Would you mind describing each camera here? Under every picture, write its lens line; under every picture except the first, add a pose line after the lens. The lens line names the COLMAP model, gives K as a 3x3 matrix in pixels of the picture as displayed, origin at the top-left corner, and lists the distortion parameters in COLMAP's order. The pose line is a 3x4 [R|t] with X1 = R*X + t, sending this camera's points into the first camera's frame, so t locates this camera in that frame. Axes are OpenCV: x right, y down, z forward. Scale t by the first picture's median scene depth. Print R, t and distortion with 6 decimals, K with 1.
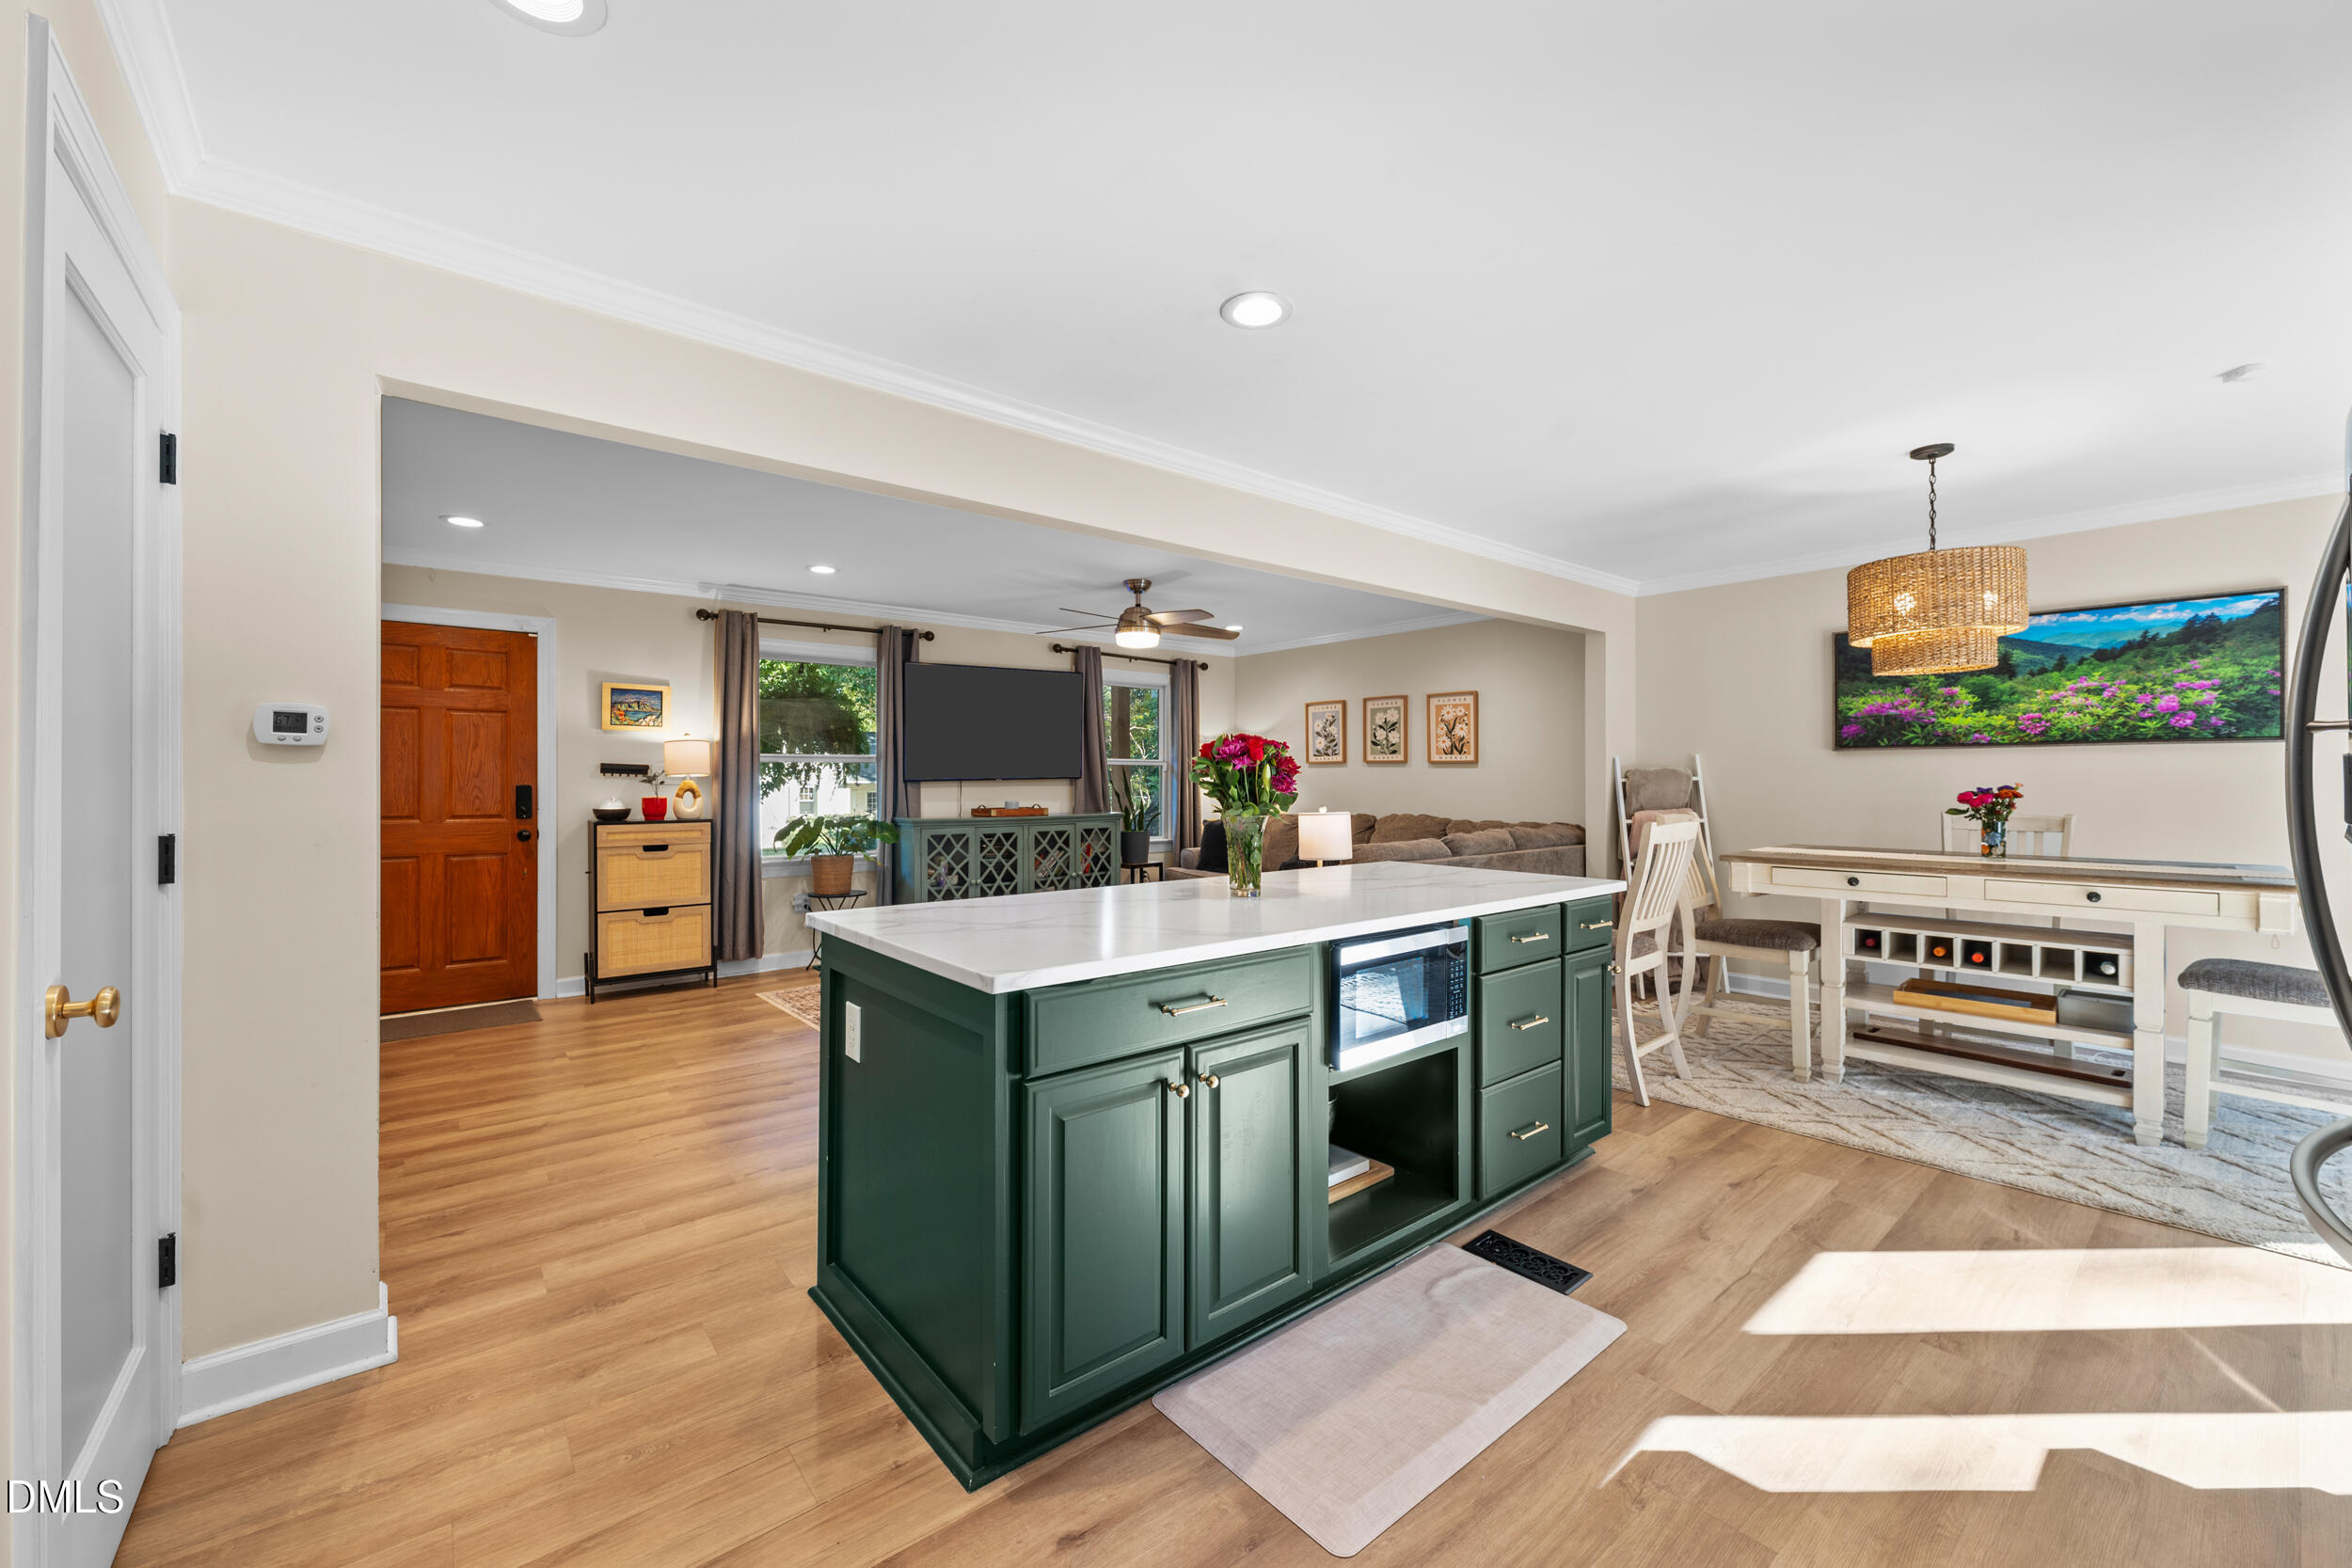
lens RADIAL K [[930.0, 0, 1172.0], [0, 930.0, 774.2], [0, 0, 1]] dist [-0.001231, 0.000659]
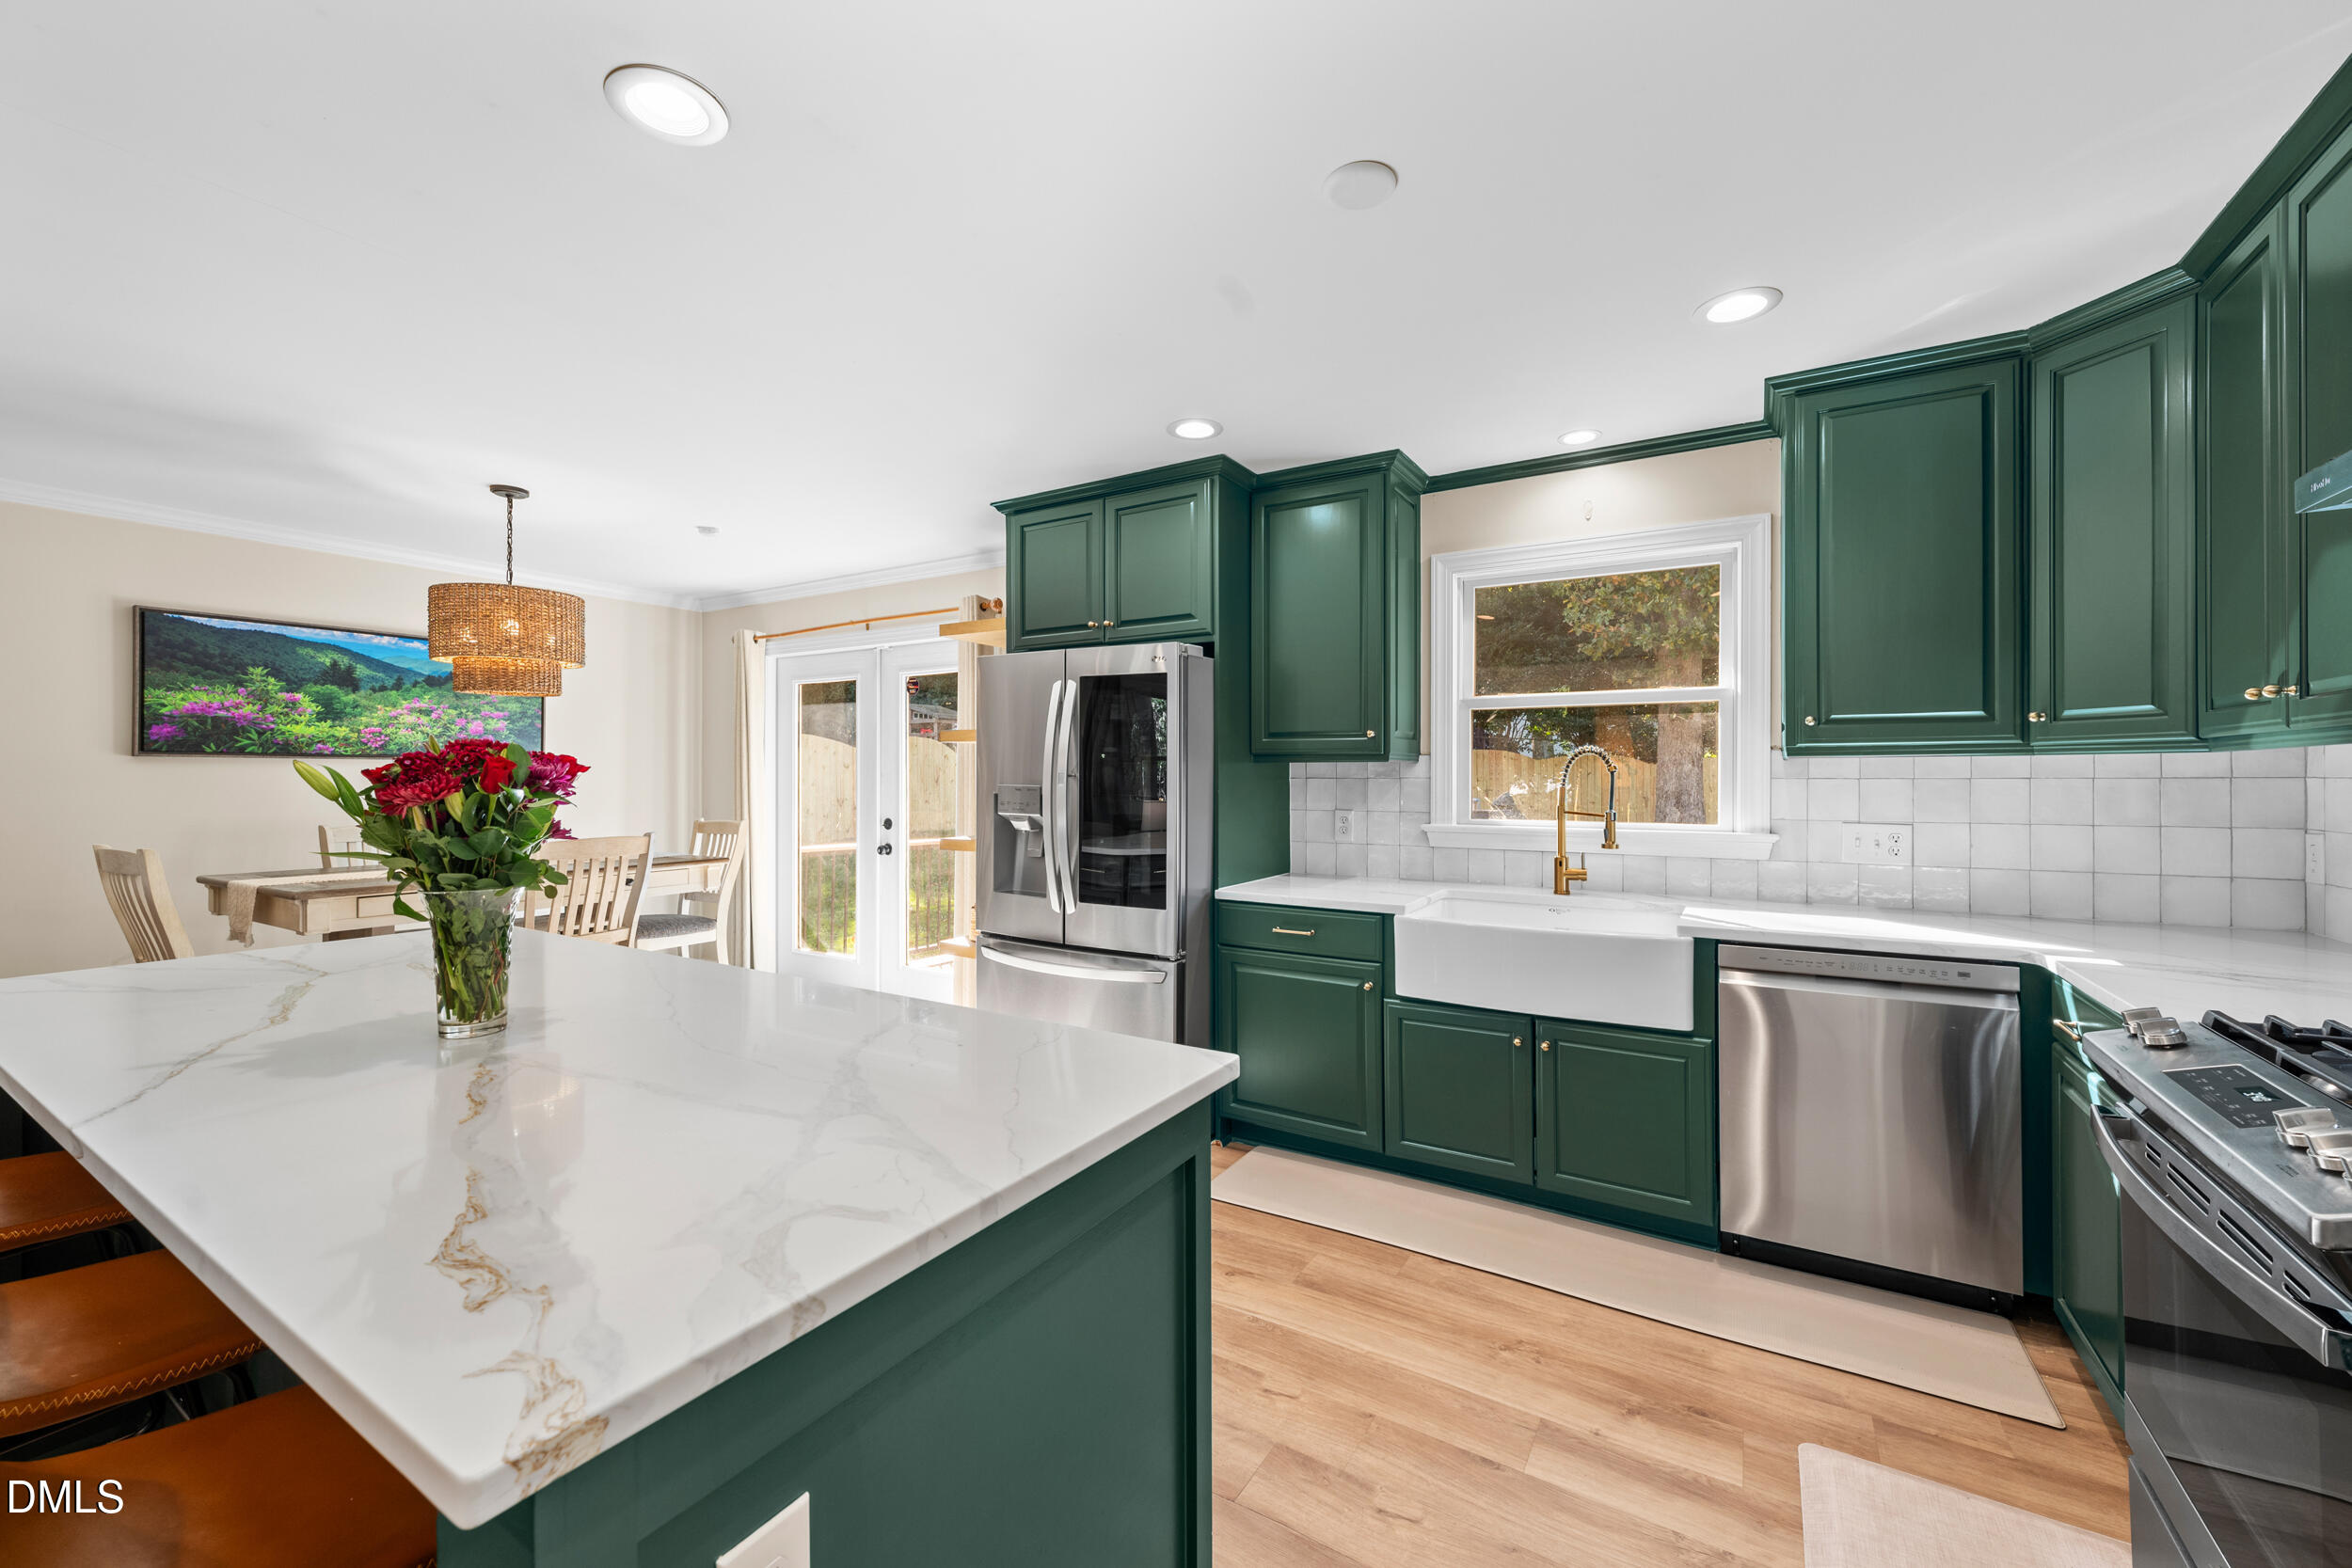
lens RADIAL K [[930.0, 0, 1175.2], [0, 930.0, 778.3], [0, 0, 1]] dist [-0.001231, 0.000659]
pose [[-0.321805, -0.002615, 0.946802, -0.319940], [-0.008853, 0.999961, -0.000247, -0.013970], [-0.946765, -0.008462, -0.321816, 0.425825]]
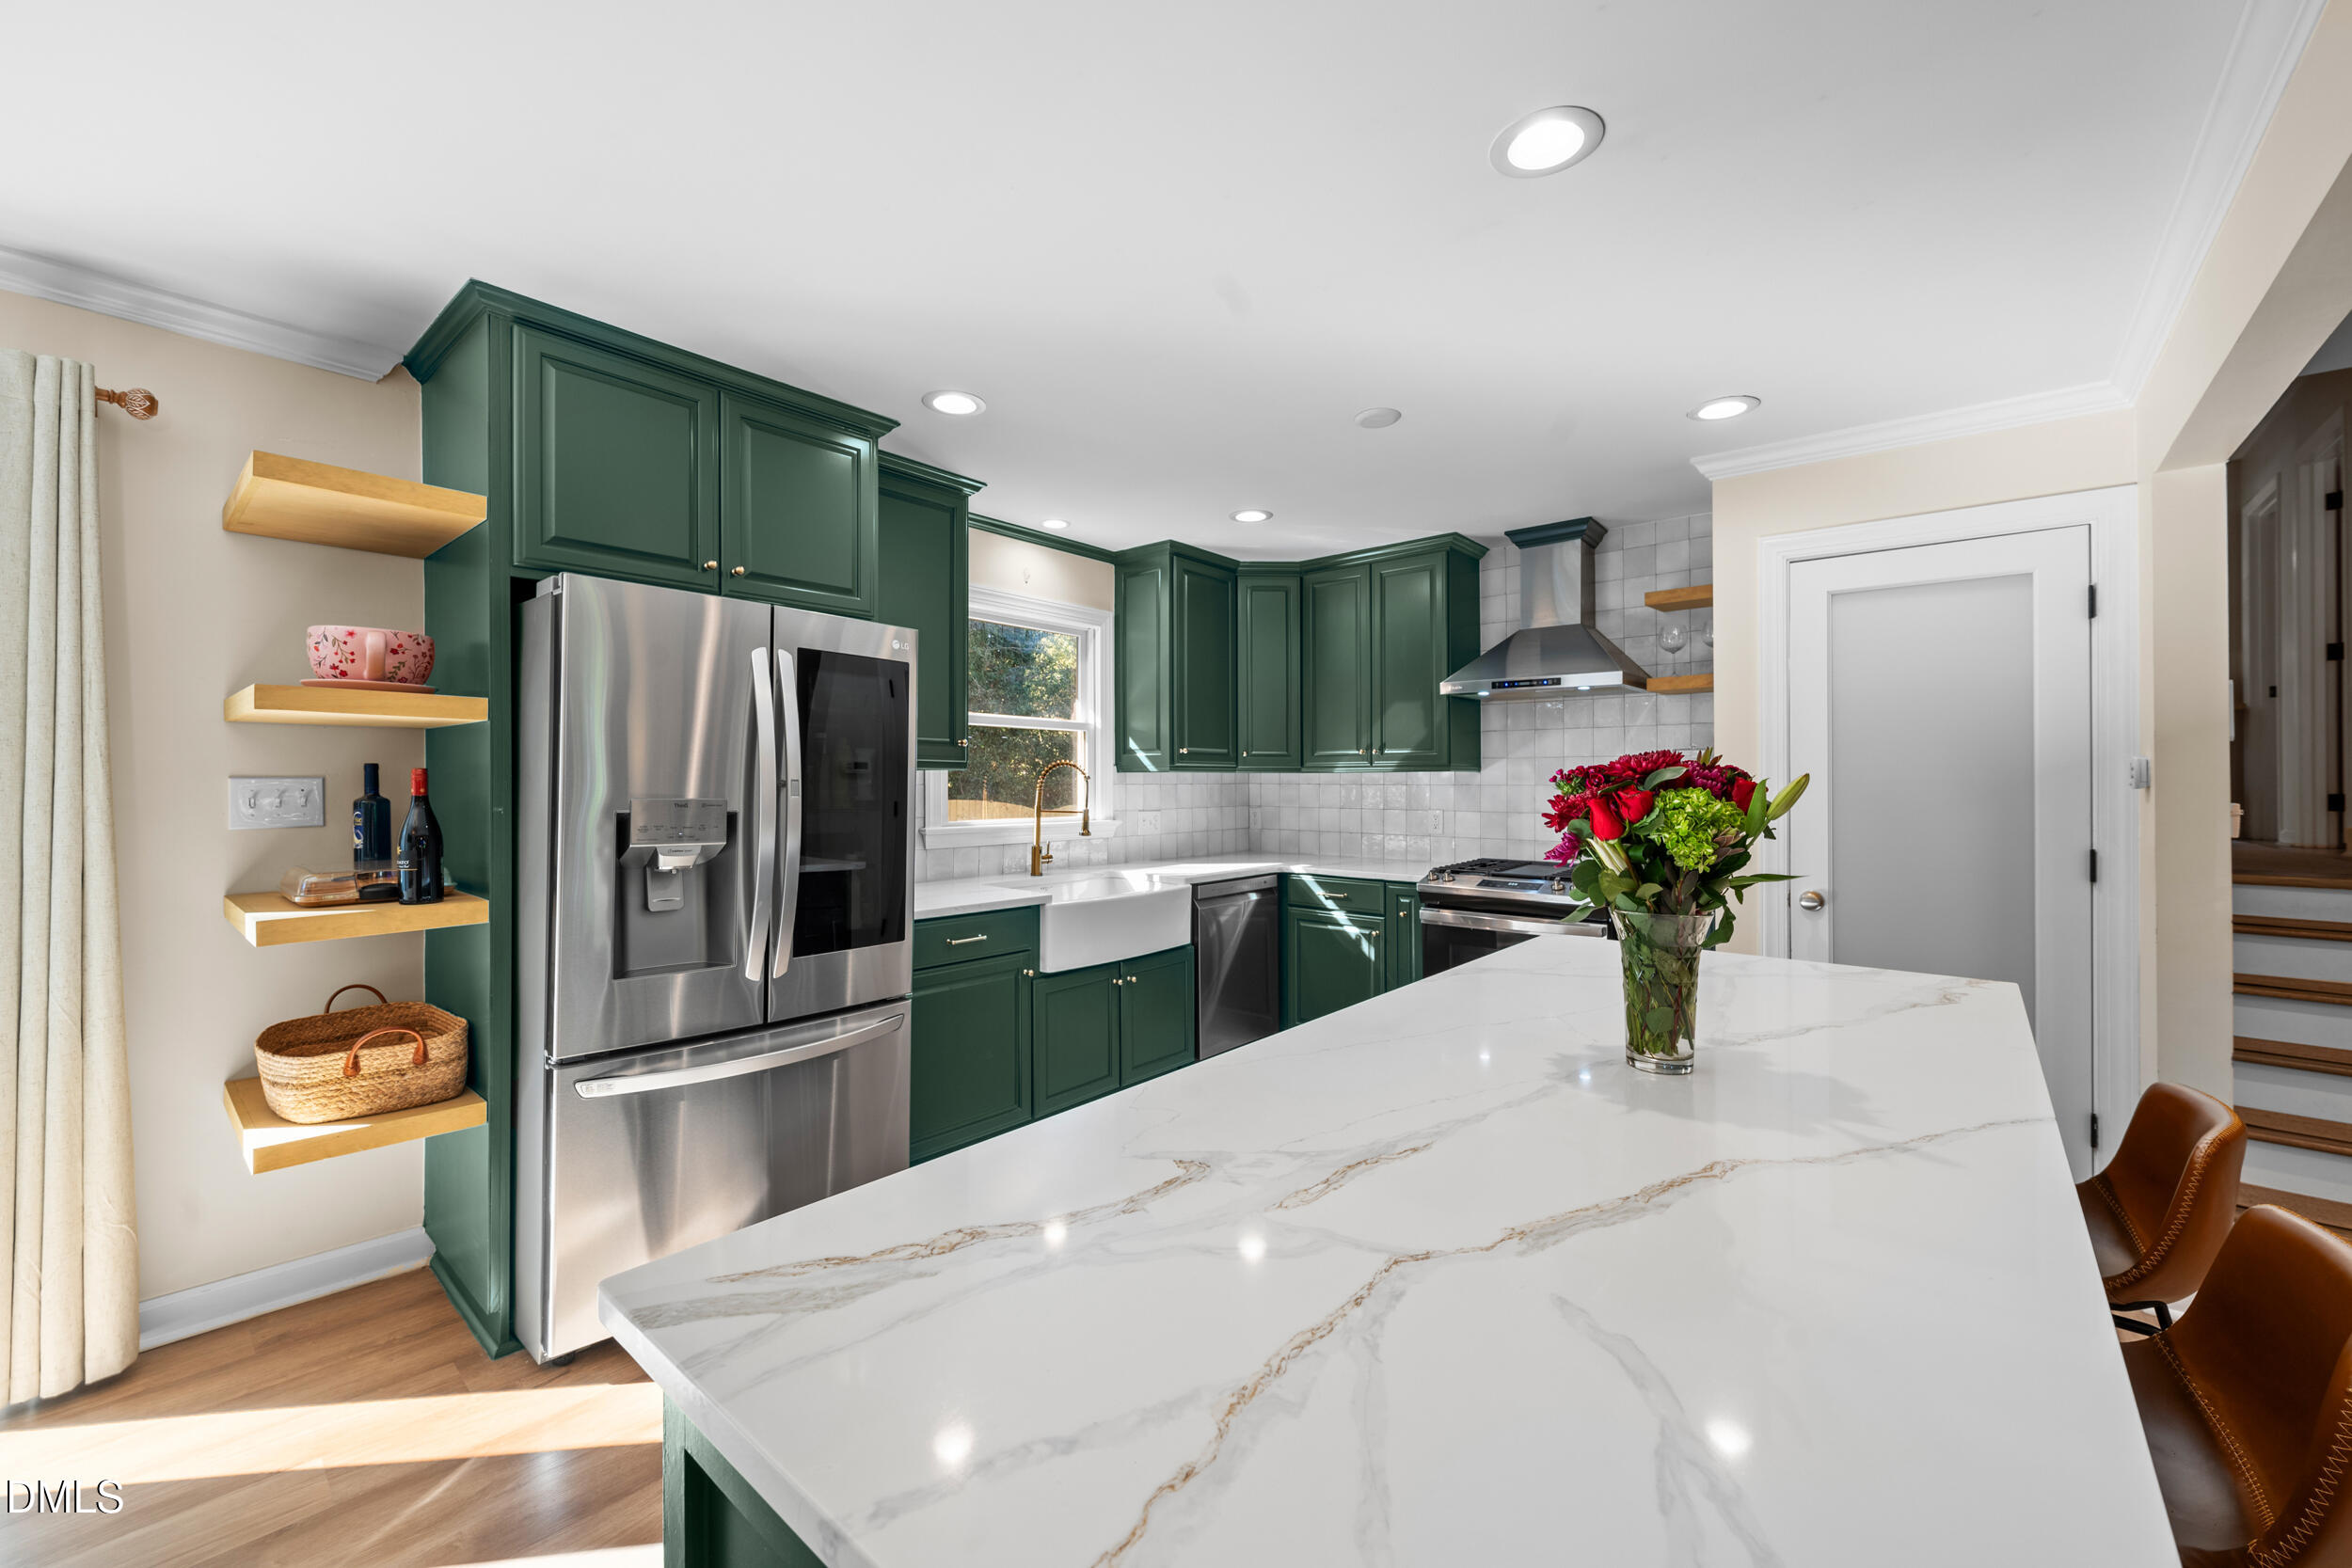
lens RADIAL K [[930.0, 0, 1171.7], [0, 930.0, 782.7], [0, 0, 1]] dist [-0.001231, 0.000659]
pose [[-0.984620, -0.000730, -0.174708, 0.235194], [0.000549, 0.999973, -0.007274, -0.012294], [0.174709, -0.007258, -0.984593, 0.795683]]
